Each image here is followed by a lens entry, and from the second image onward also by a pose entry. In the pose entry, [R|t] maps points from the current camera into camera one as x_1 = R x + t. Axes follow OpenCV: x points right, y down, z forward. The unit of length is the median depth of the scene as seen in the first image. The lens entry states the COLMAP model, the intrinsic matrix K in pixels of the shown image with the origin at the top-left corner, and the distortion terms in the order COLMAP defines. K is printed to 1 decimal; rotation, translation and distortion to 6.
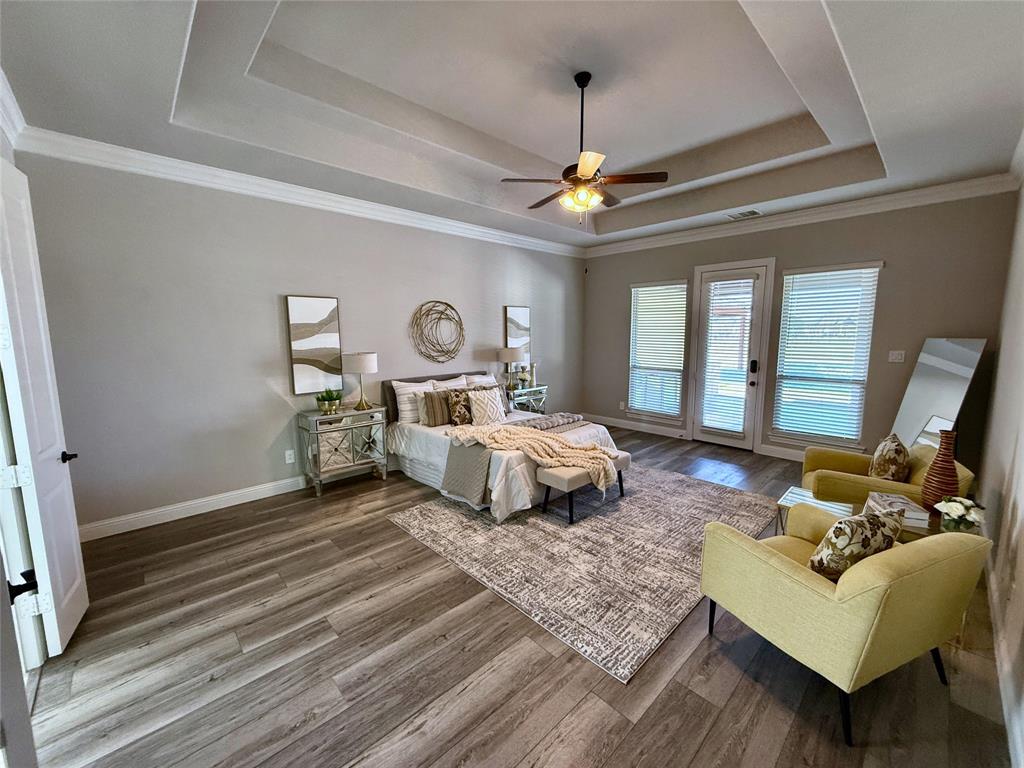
lens RADIAL K [[408.2, 0, 509.0], [0, 408.2, 383.6], [0, 0, 1]] dist [-0.004422, 0.000963]
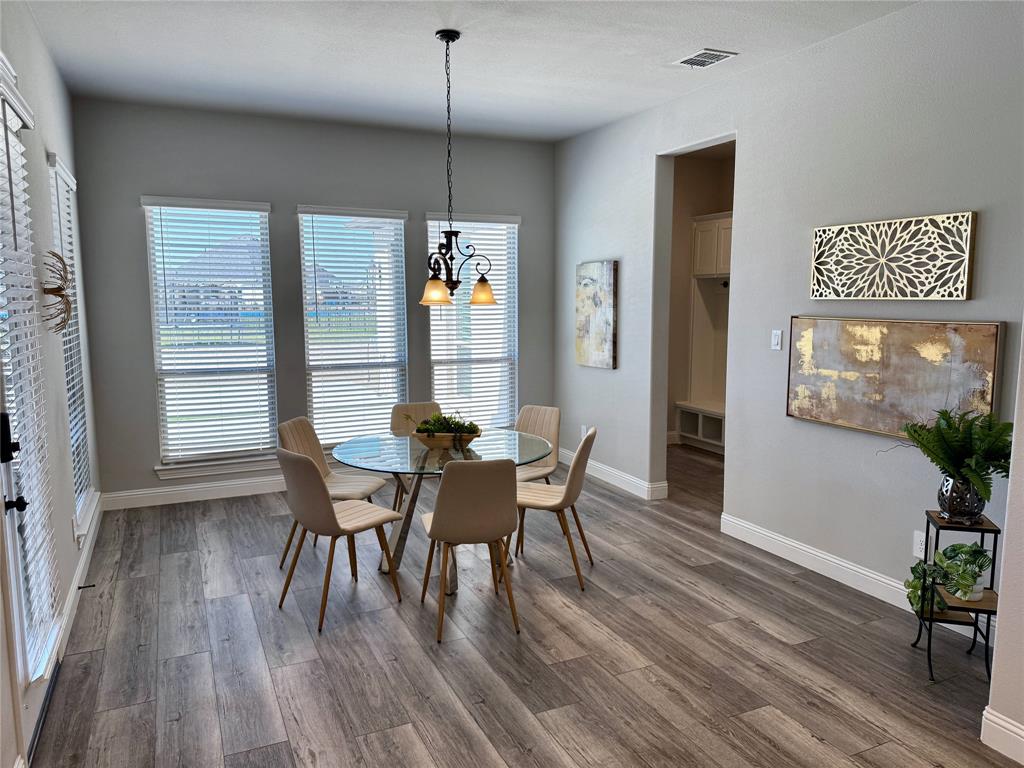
lens RADIAL K [[718.9, 0, 510.7], [0, 718.9, 389.0], [0, 0, 1]] dist [0.030042, -0.033225]
pose [[0.315390, -0.113389, 0.942163, -0.390108], [0.123548, 0.989292, 0.077703, -0.040777], [-0.940885, 0.091896, 0.326022, 0.376234]]
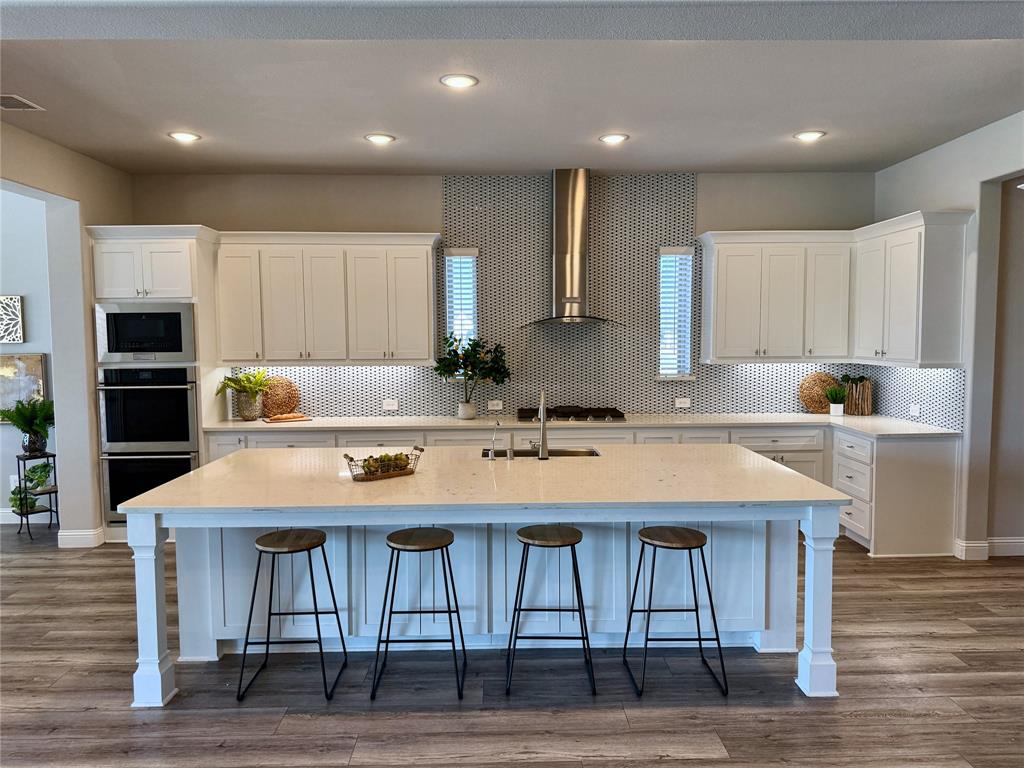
lens RADIAL K [[718.9, 0, 511.0], [0, 718.9, 387.6], [0, 0, 1]] dist [0.030042, -0.033225]
pose [[-0.743249, -0.036561, 0.668015, -0.947158], [0.098121, 0.981751, 0.162904, -0.058717], [-0.661780, 0.186624, -0.726098, 0.520003]]
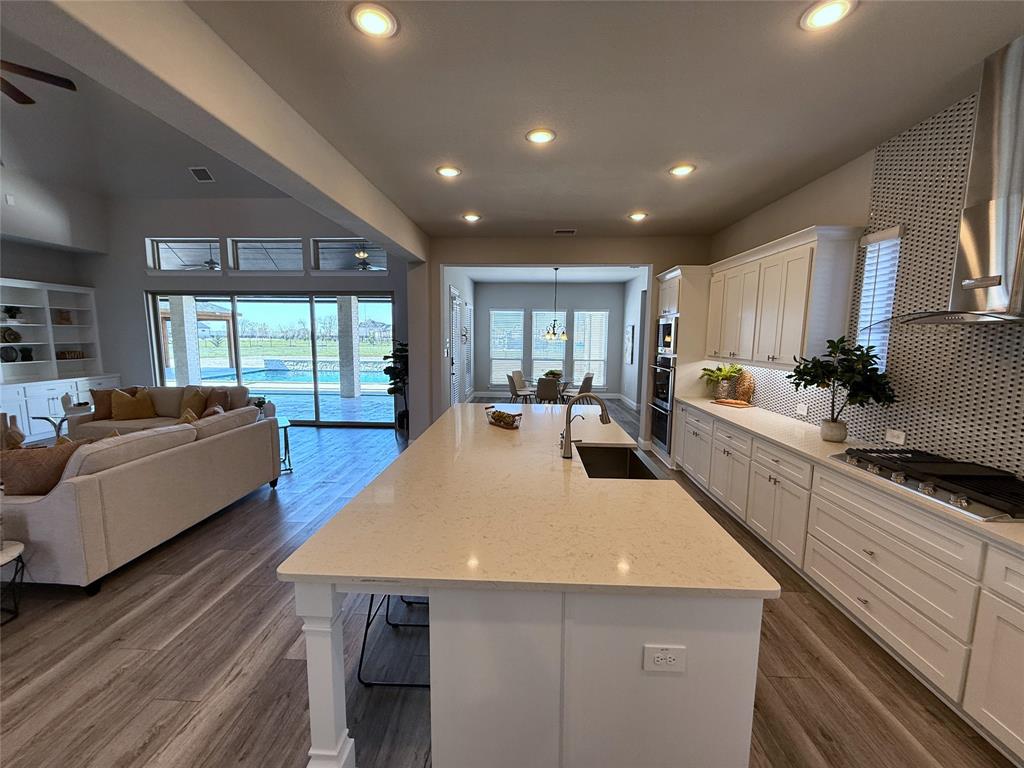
lens RADIAL K [[408.2, 0, 510.7], [0, 408.2, 385.9], [0, 0, 1]] dist [-0.004422, 0.000963]
pose [[0.718587, -0.070799, 0.691824, -0.836566], [0.074374, 0.996923, 0.024770, 0.036203], [-0.691449, 0.033654, 0.721641, -0.241759]]
